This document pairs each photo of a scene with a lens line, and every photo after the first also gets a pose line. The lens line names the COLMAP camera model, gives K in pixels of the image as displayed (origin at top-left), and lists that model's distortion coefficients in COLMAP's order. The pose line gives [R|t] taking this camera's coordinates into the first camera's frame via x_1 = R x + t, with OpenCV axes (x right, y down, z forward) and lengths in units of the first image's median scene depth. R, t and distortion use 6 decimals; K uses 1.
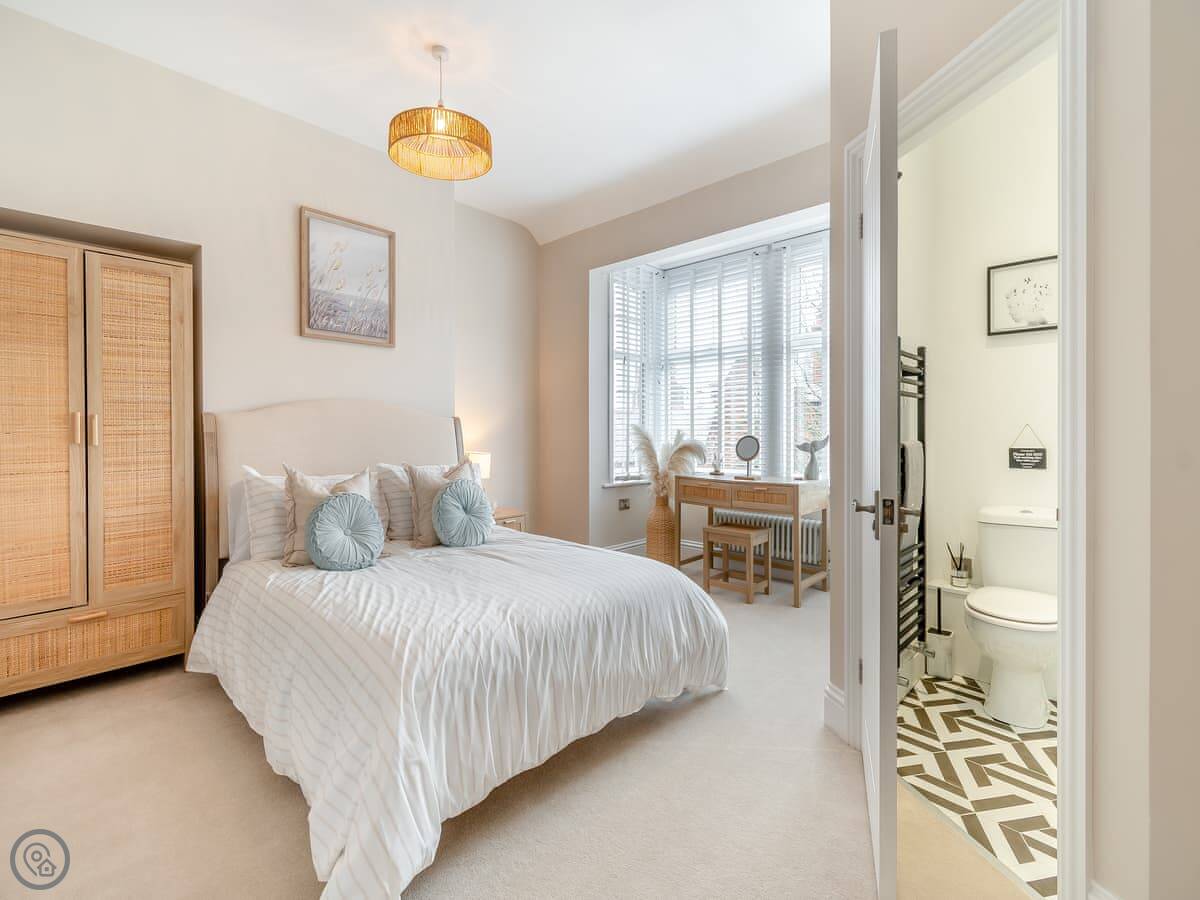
lens RADIAL K [[523.7, 0, 599.1], [0, 523.7, 437.8], [0, 0, 1]] dist [0.002832, 0.000221]
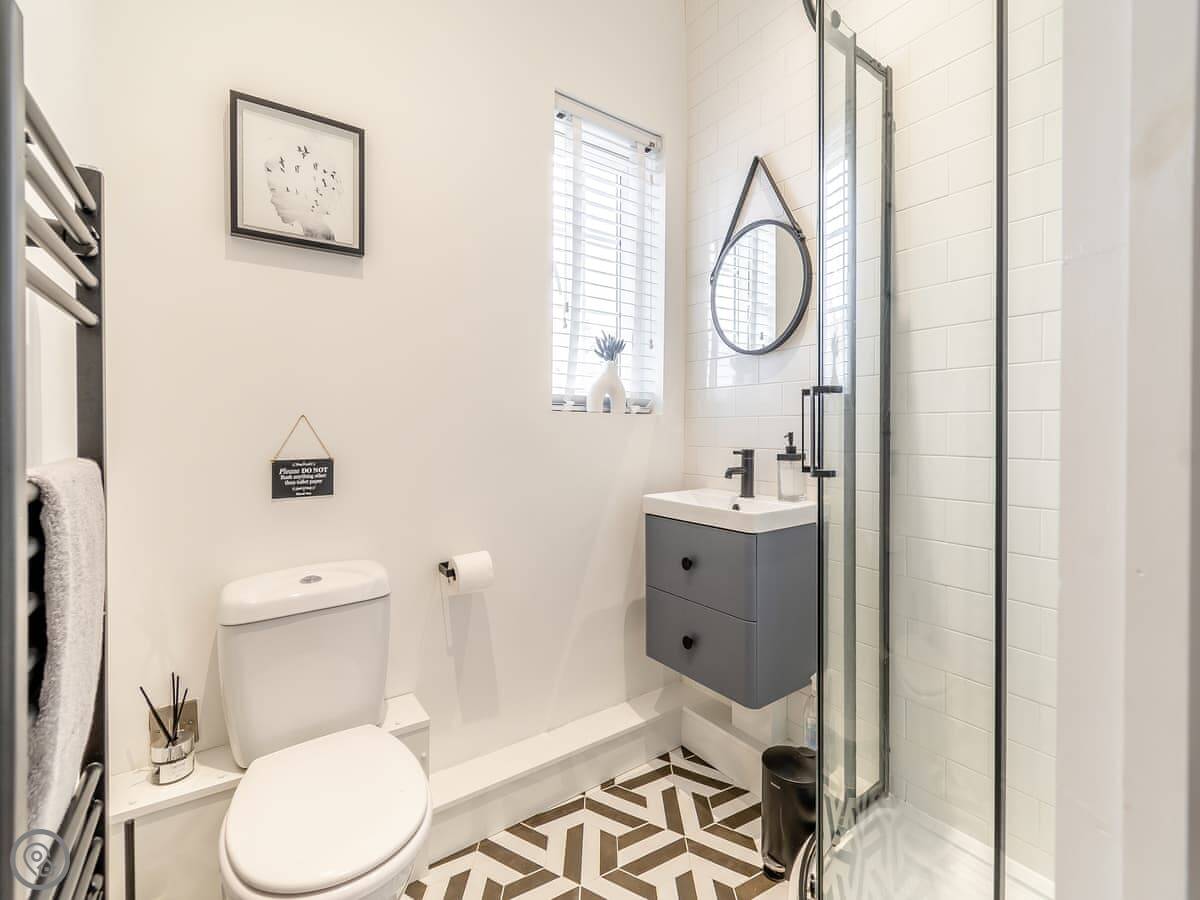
lens RADIAL K [[523.7, 0, 585.7], [0, 523.7, 427.5], [0, 0, 1]] dist [0.002832, 0.000221]
pose [[0.194110, 0.003552, 0.980973, 0.336017], [0.009154, 0.999943, -0.005433, -0.007541], [-0.980937, 0.010035, 0.194067, 0.601390]]
